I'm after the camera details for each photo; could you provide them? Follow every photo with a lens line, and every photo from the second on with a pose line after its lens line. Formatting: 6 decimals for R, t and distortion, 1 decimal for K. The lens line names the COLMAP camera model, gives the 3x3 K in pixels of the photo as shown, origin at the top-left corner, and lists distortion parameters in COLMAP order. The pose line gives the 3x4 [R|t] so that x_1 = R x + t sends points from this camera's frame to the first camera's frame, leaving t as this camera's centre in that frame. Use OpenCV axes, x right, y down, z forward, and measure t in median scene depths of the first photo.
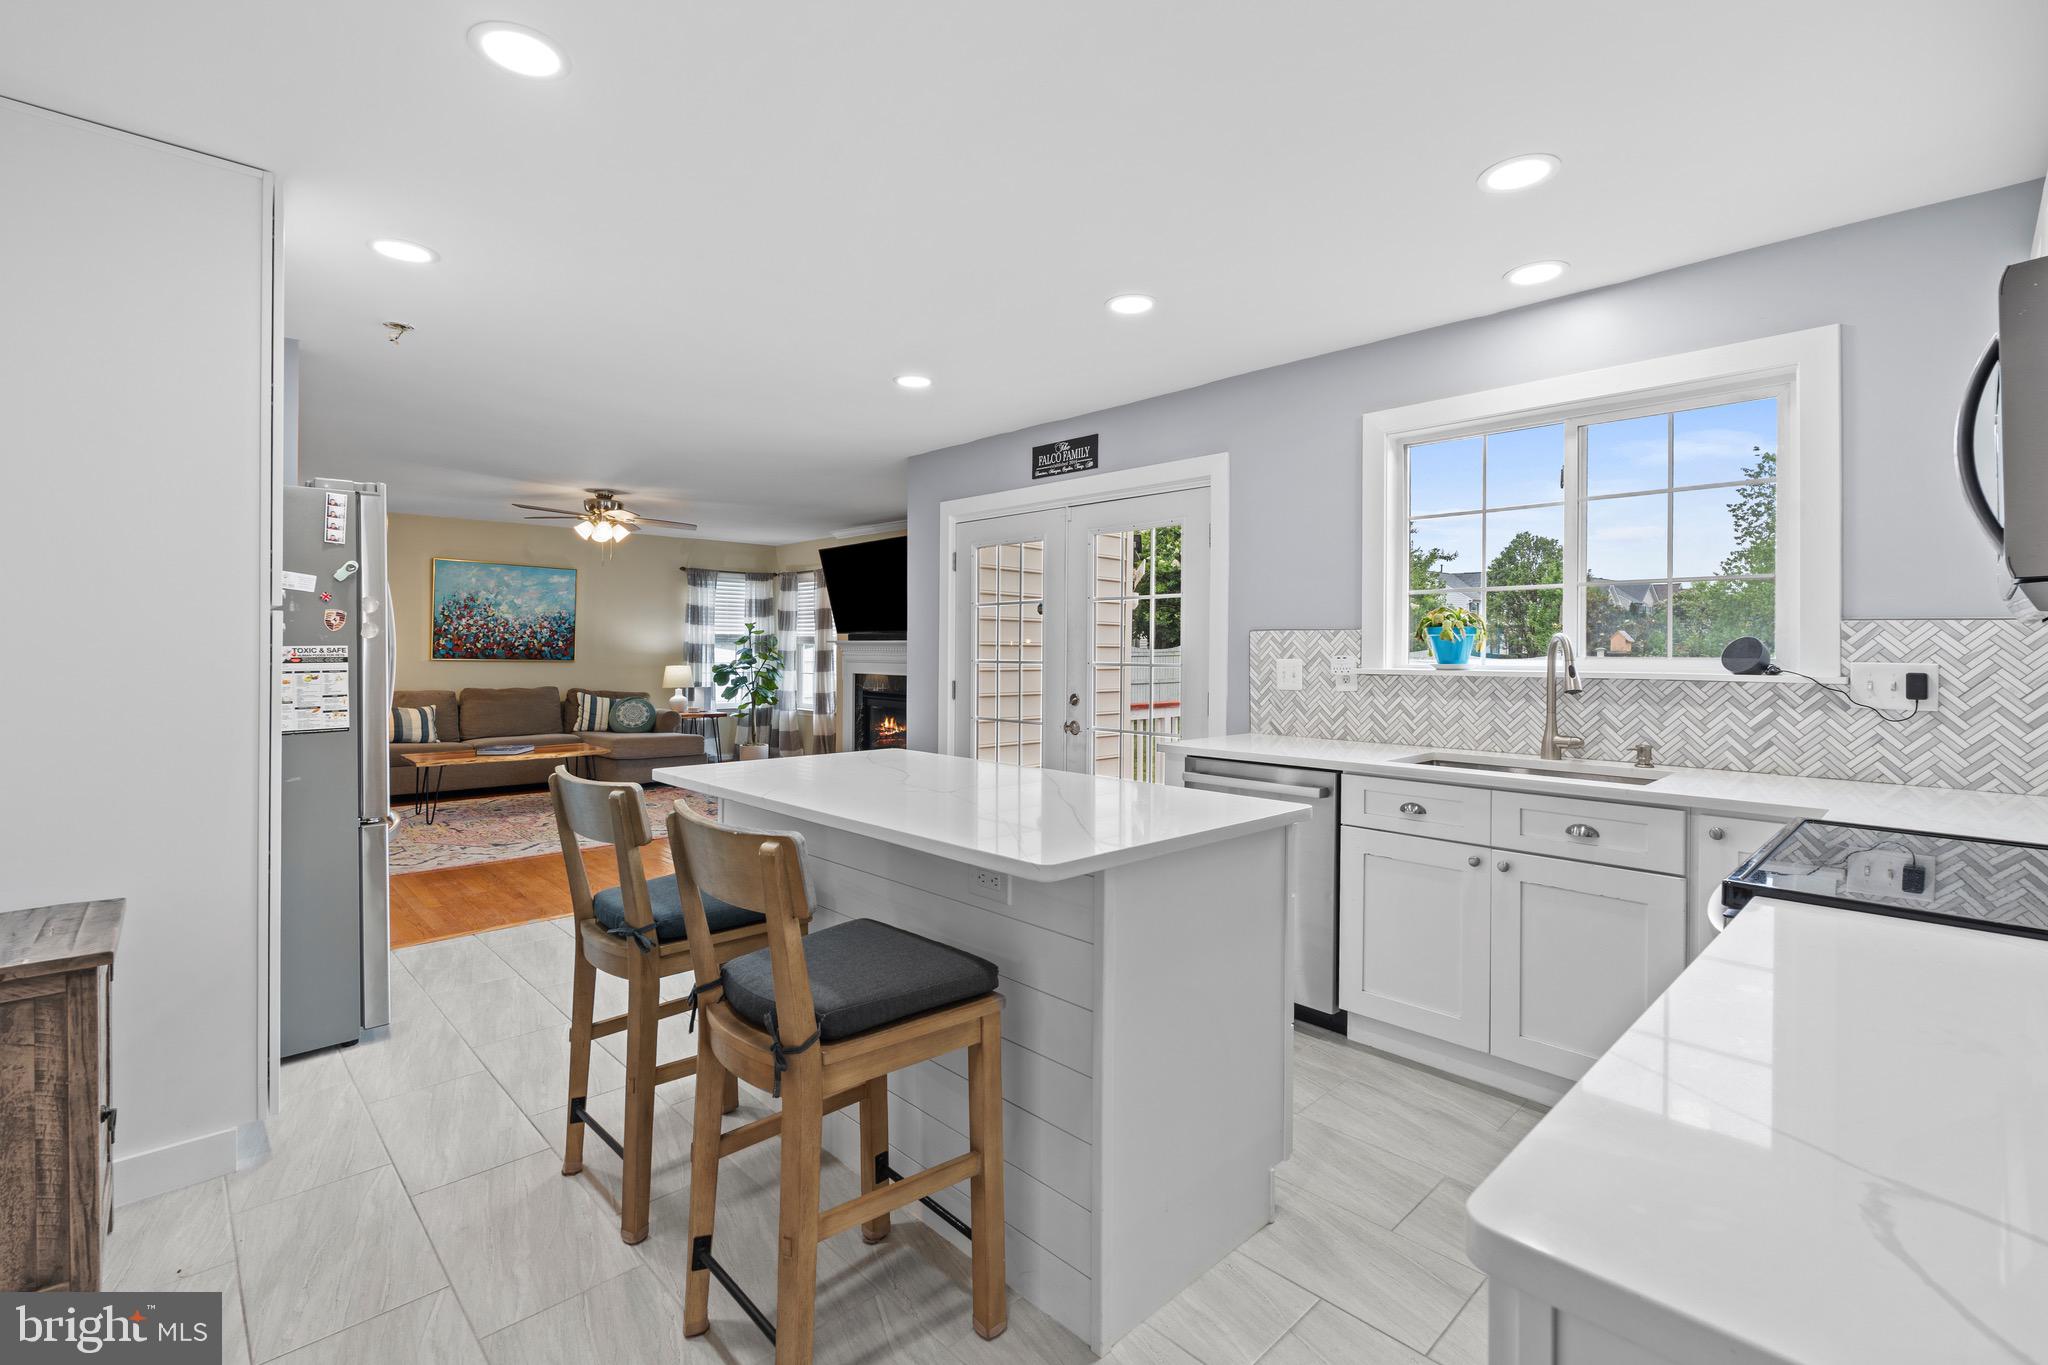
lens RADIAL K [[913.9, 0, 1031.1], [0, 913.9, 653.8], [0, 0, 1]] dist [0.000422, 0.000470]
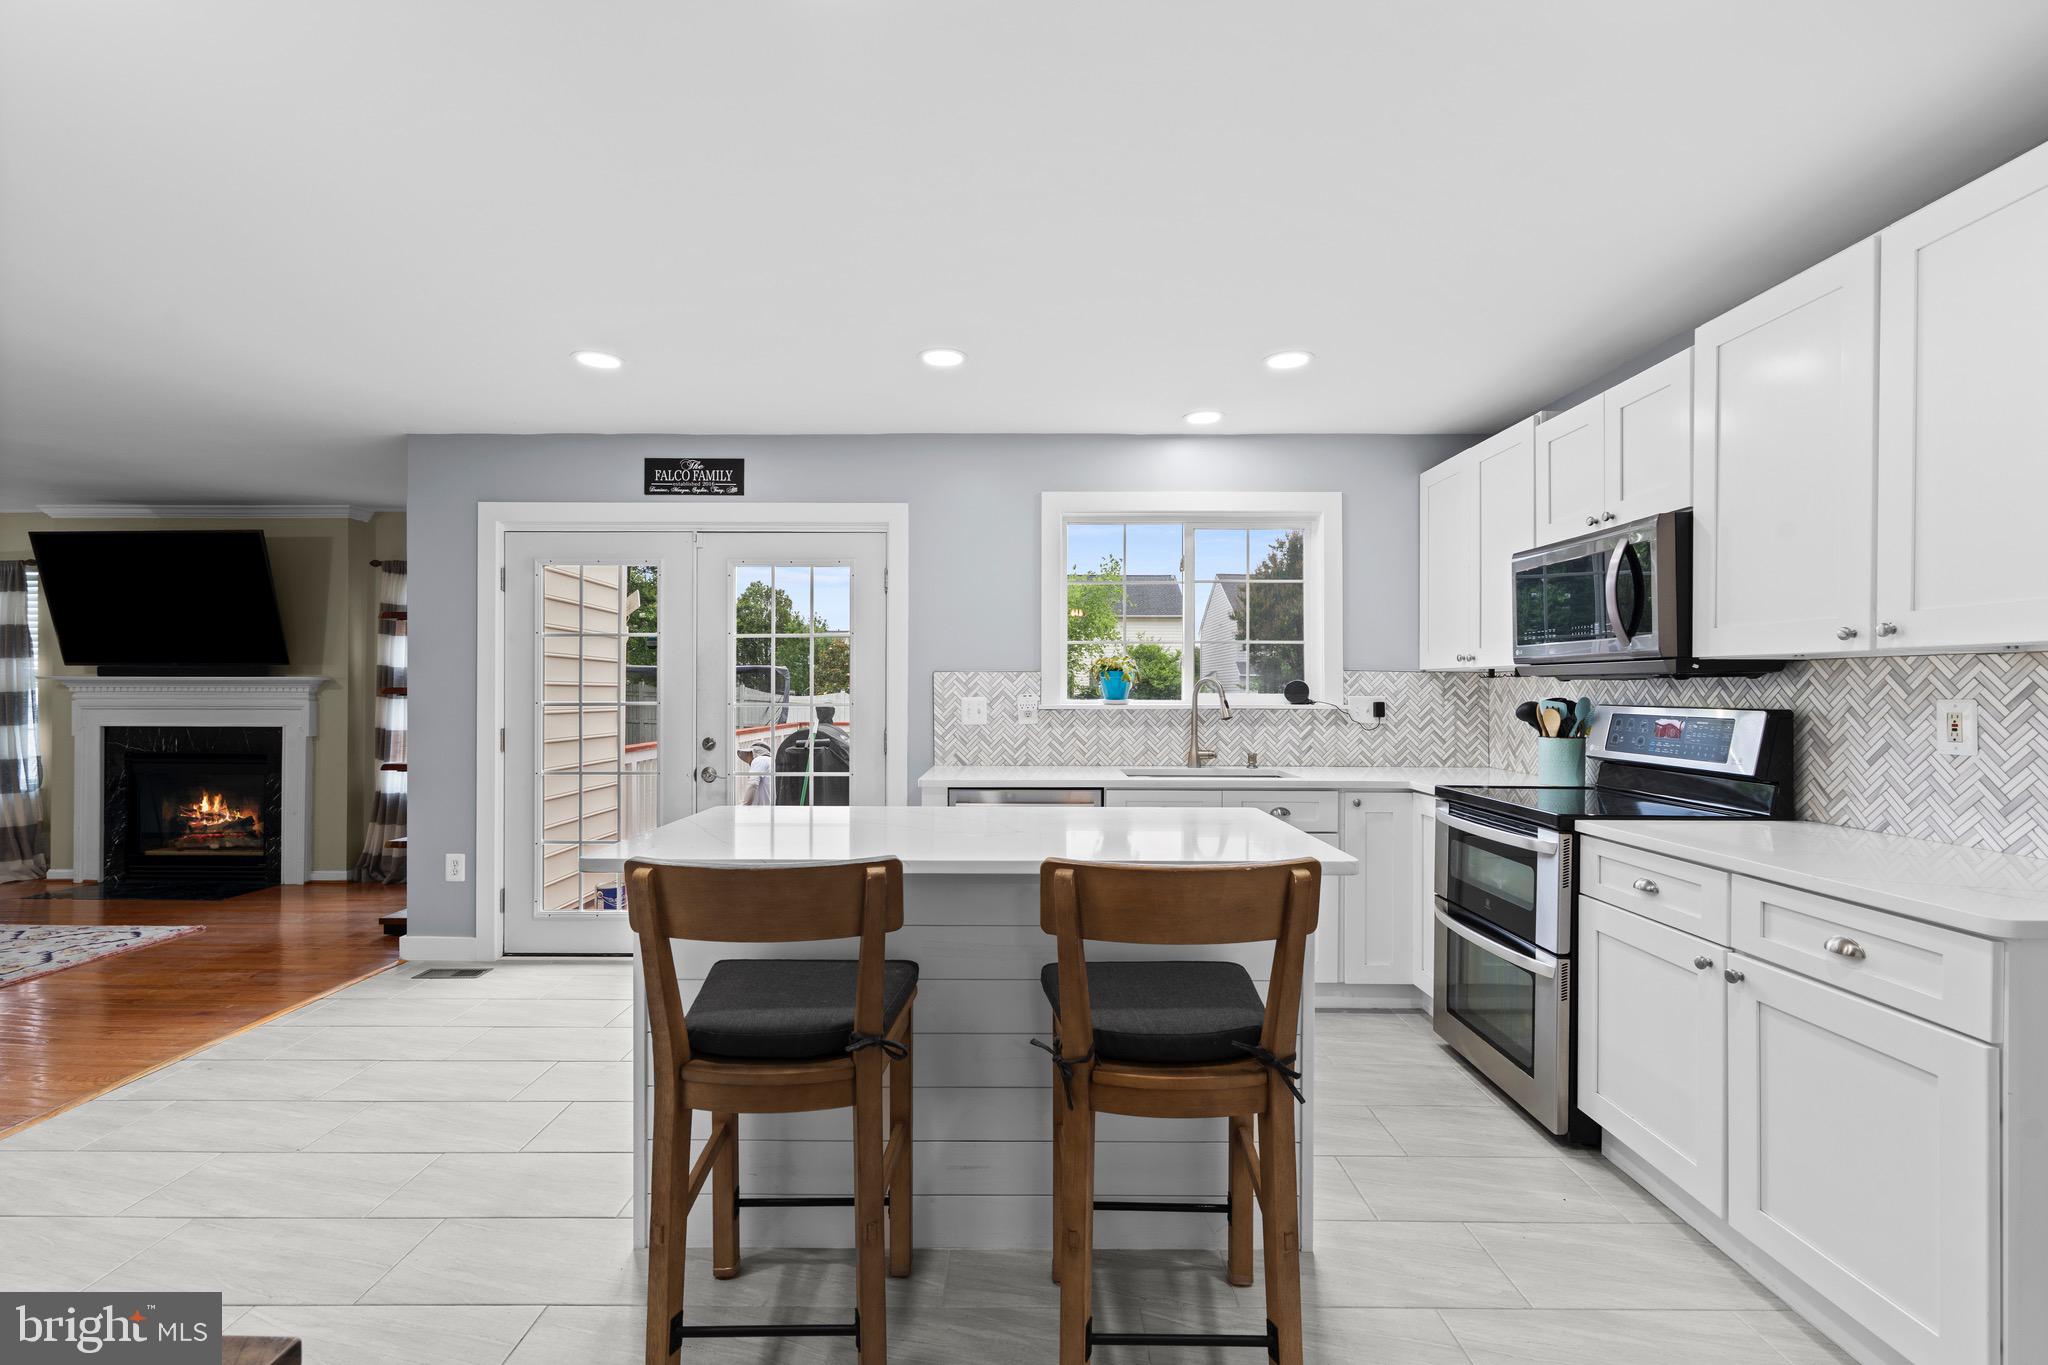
lens RADIAL K [[908.7, 0, 1016.7], [0, 908.7, 690.9], [0, 0, 1]] dist [-0.001833, -0.000069]
pose [[0.701905, -0.003027, 0.712264, -0.208380], [0.004668, 0.999989, -0.000350, -0.000644], [-0.712255, 0.003571, 0.701911, 0.077954]]
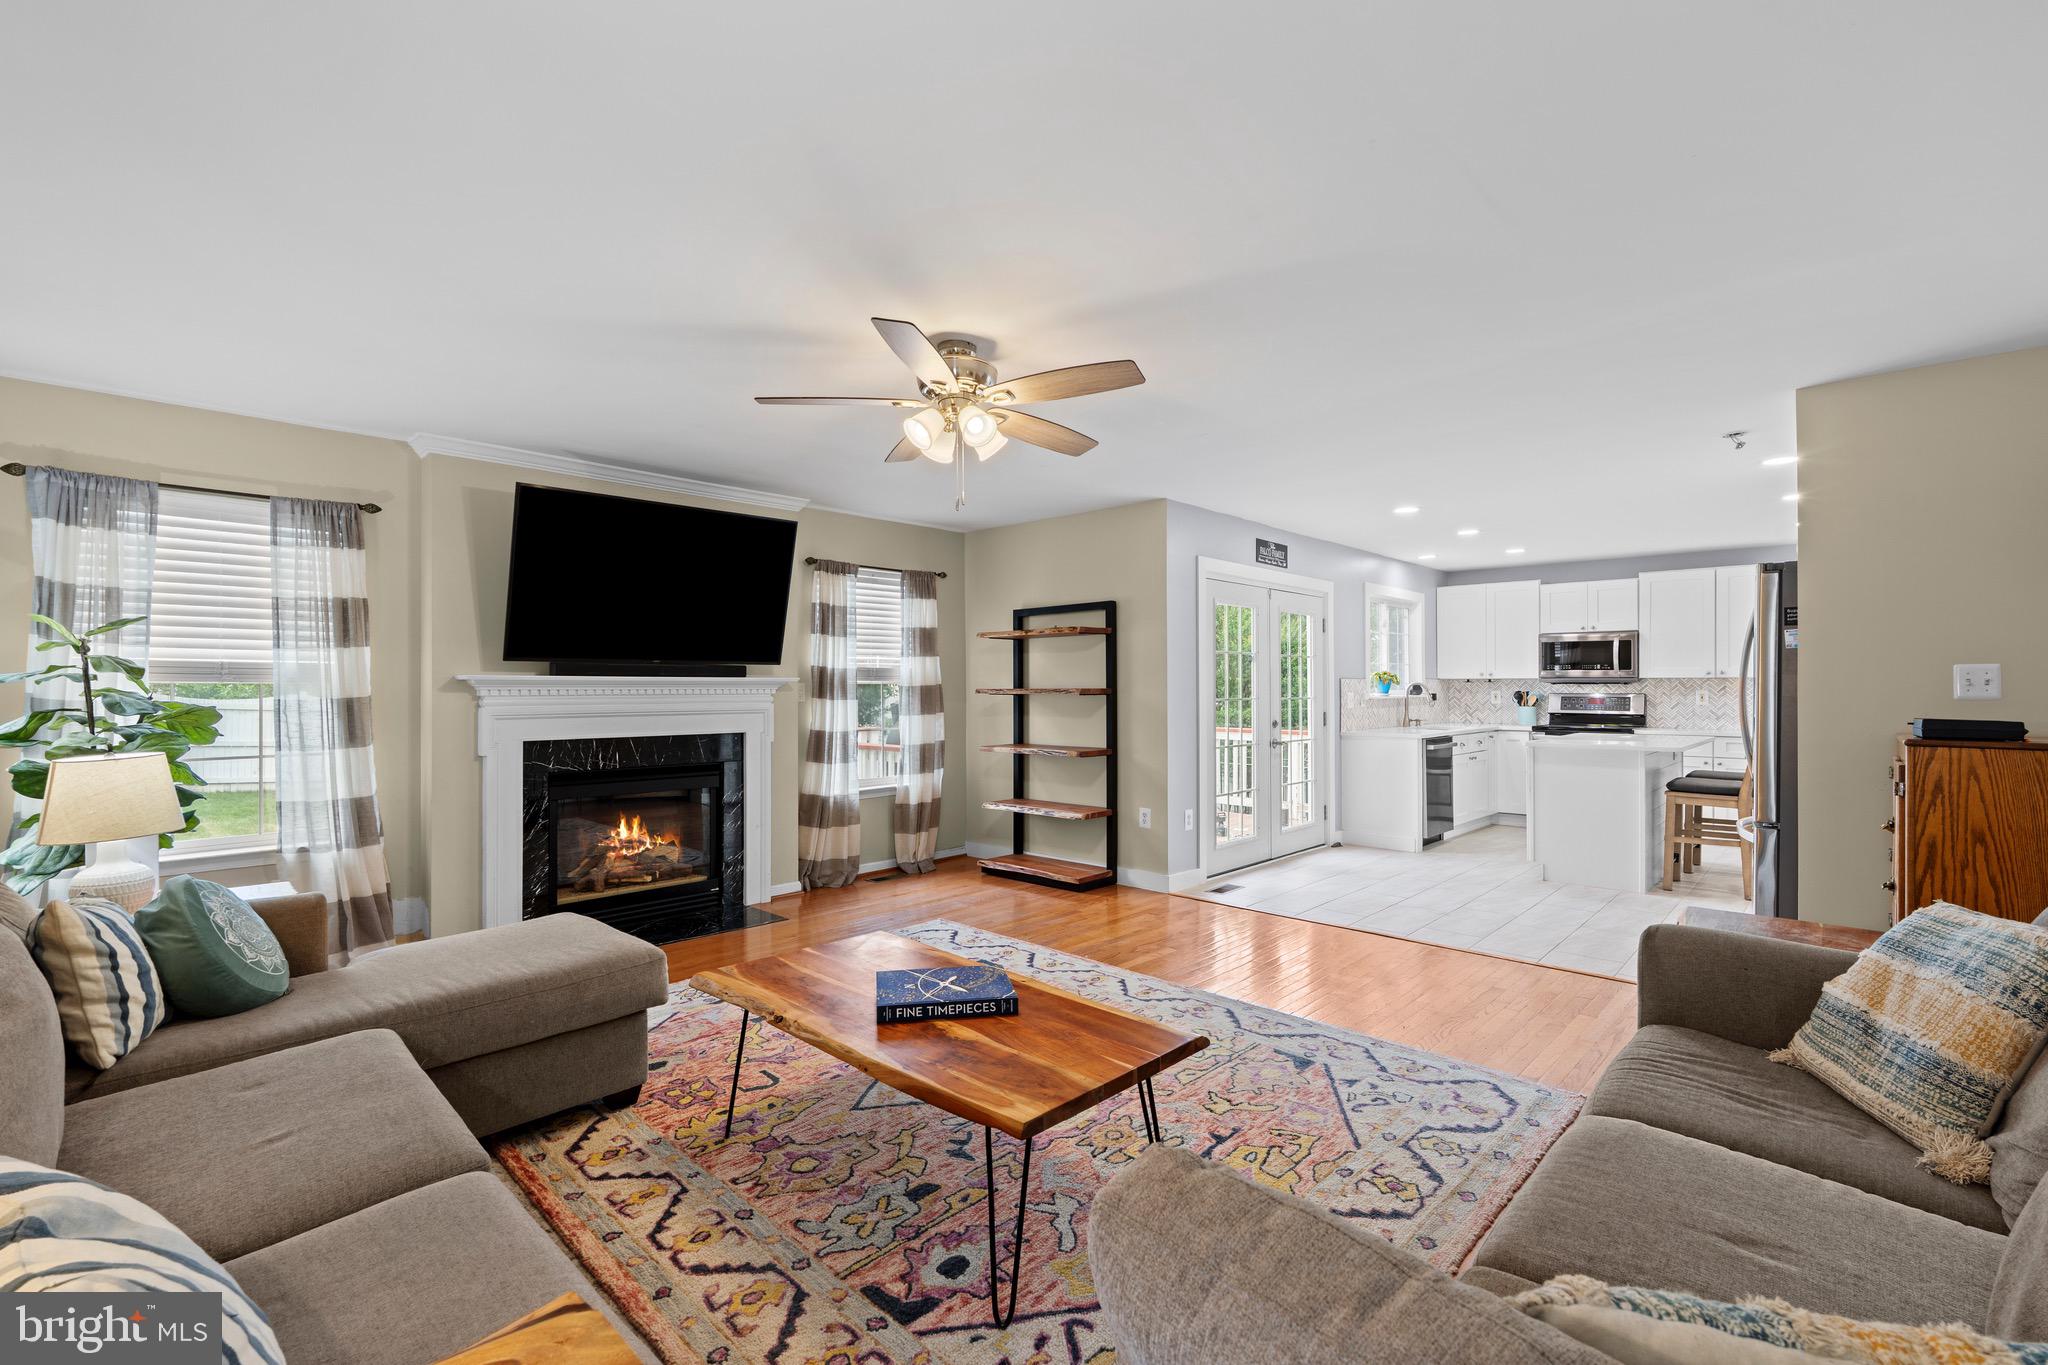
lens RADIAL K [[918.8, 0, 1024.0], [0, 918.8, 682.5], [0, 0, 1]] dist [-0.003363, 0.000434]
pose [[-0.044519, 0.002654, 0.999005, -0.750957], [0.007317, 0.999971, -0.002330, -0.007720], [-0.998982, 0.007206, -0.044537, 0.793539]]
